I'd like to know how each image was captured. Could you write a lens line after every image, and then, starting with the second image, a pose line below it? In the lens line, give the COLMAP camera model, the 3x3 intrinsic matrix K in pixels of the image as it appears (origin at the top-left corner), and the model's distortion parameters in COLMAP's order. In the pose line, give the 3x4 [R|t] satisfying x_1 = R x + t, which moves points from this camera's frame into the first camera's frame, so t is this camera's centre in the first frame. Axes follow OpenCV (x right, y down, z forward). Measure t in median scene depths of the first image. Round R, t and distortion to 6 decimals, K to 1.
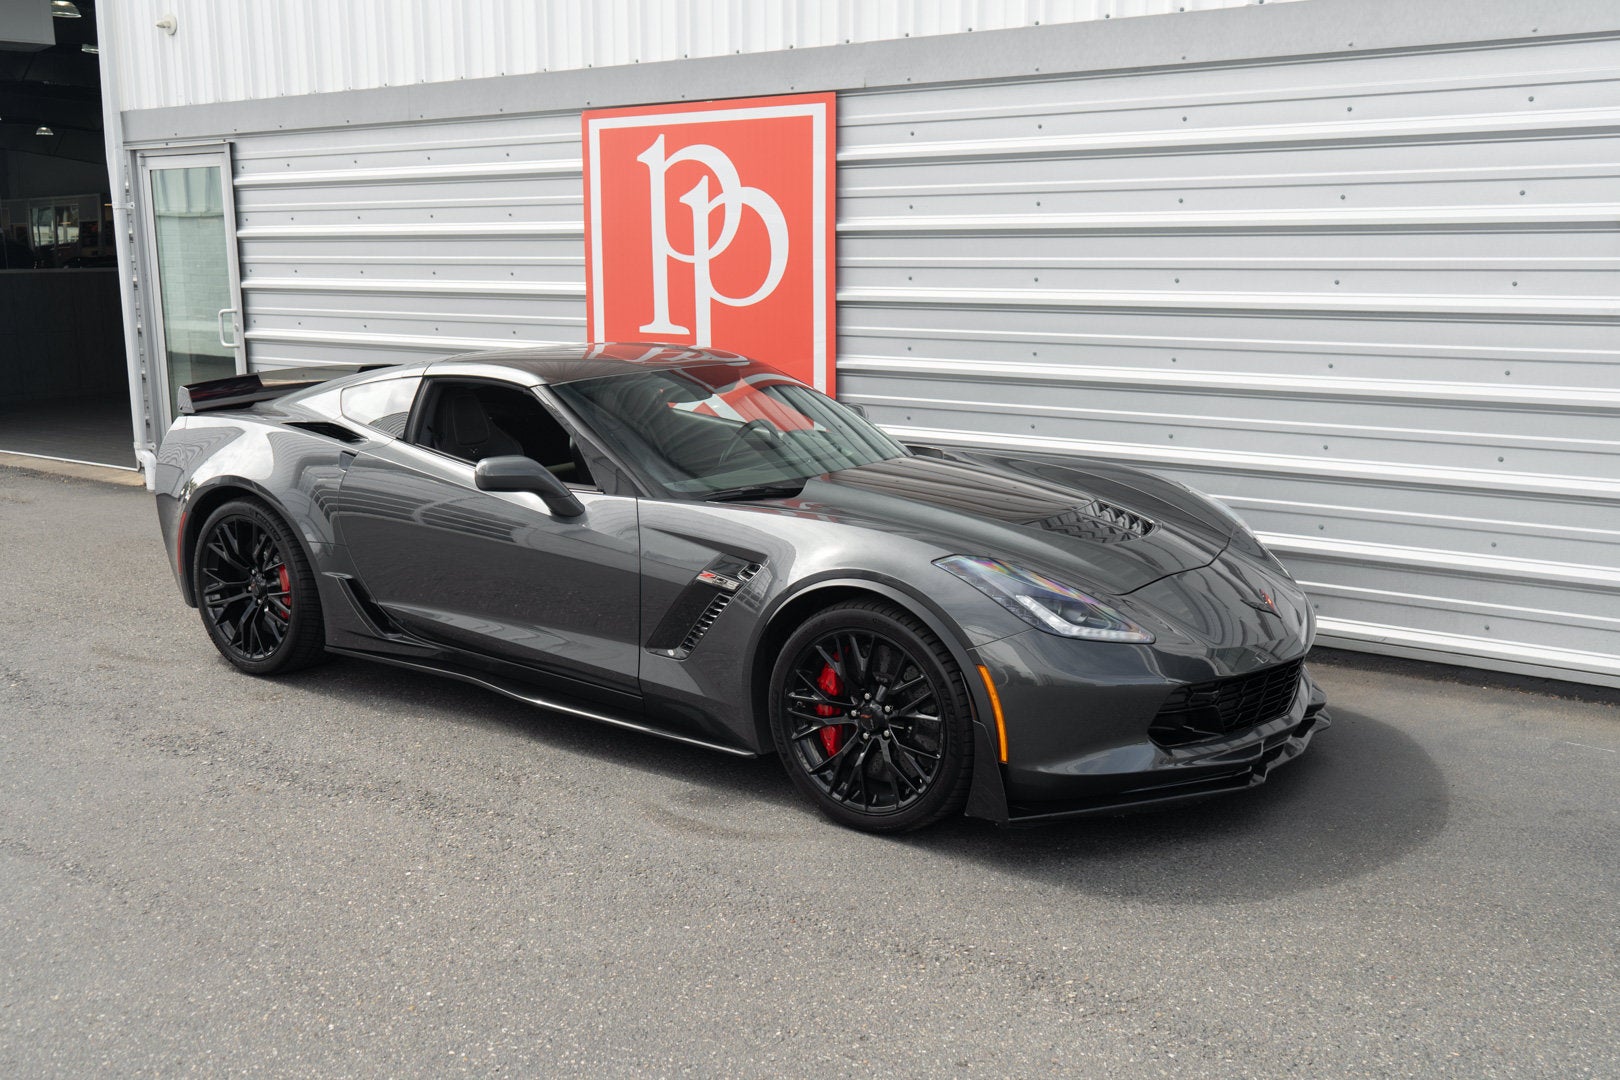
lens RADIAL K [[1493.1, 0, 835.1], [0, 1493.1, 534.8], [0, 0, 1]] dist [0.027585, 0.000000]
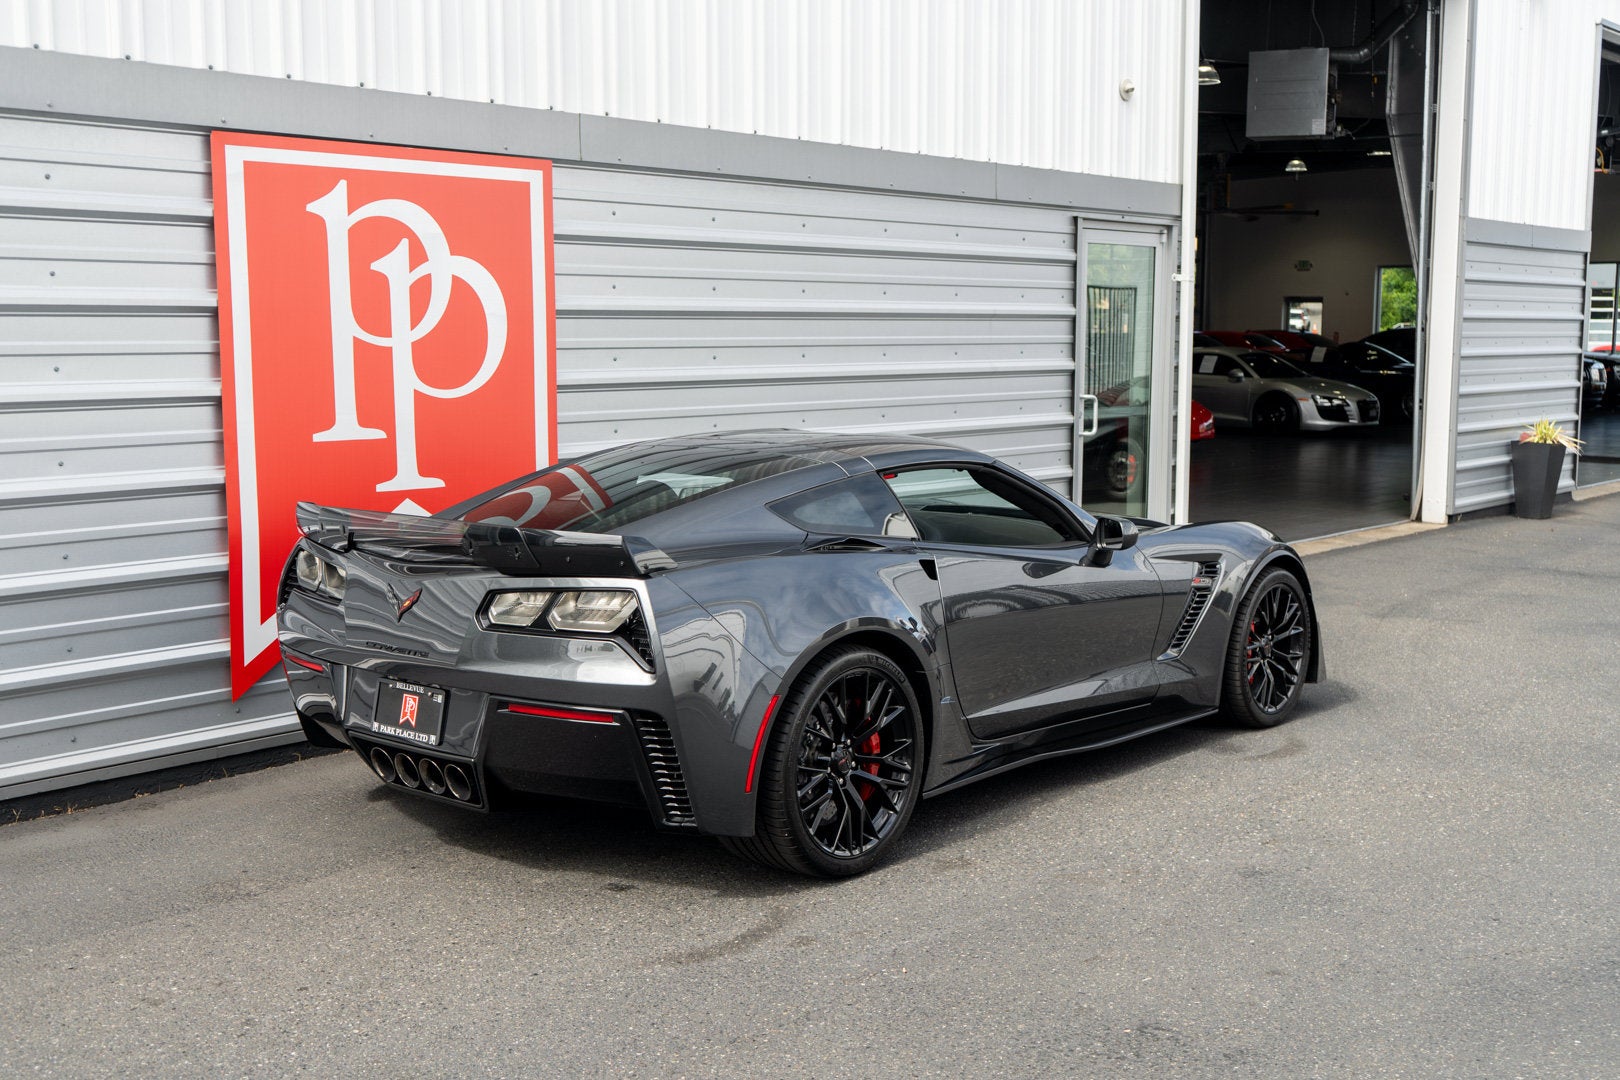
lens RADIAL K [[1803.2, 0, 818.7], [0, 1803.2, 524.3], [0, 0, 1]] dist [0.021125, 0.000000]
pose [[0.110208, -0.107676, 0.988059, -1.967686], [0.188431, 0.978349, 0.085600, -0.251435], [-0.975883, 0.176747, 0.128111, 1.313034]]
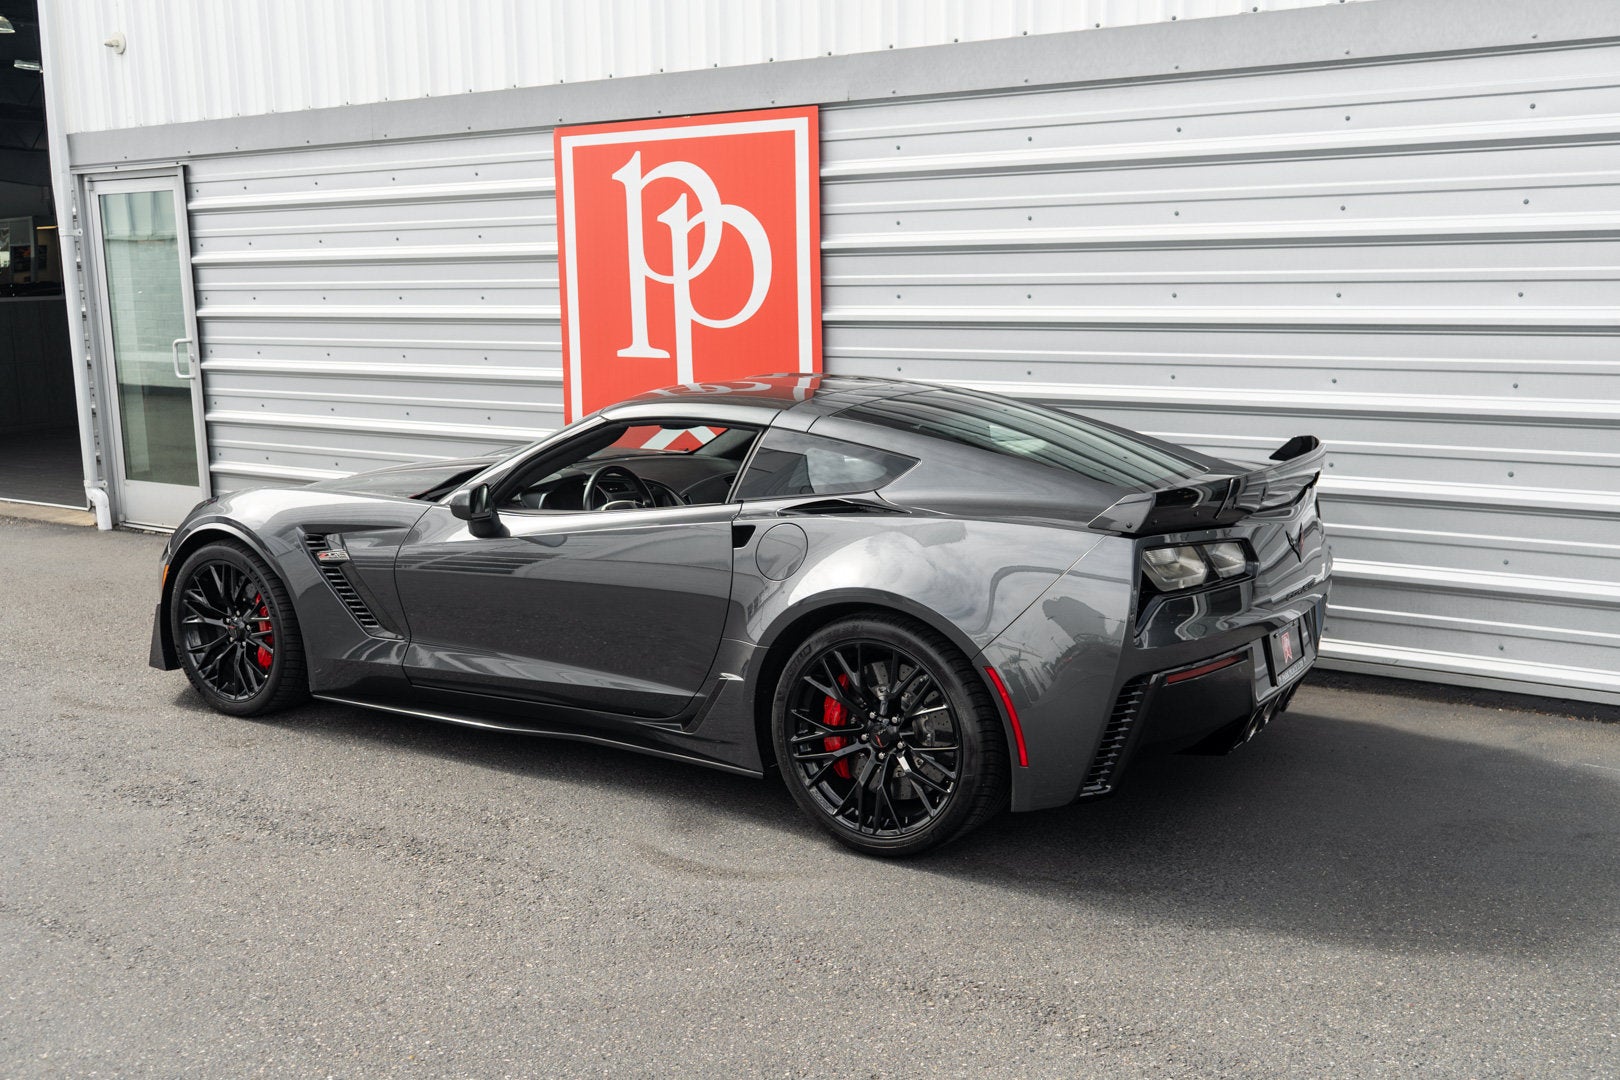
lens RADIAL K [[1562.8, 0, 846.3], [0, 1562.8, 510.7], [0, 0, 1]] dist [0.060868, 0.000000]
pose [[0.999745, -0.017096, 0.014761, -0.001010], [0.017589, 0.999268, -0.033962, 0.000022], [-0.014170, 0.034213, 0.999314, -0.005370]]
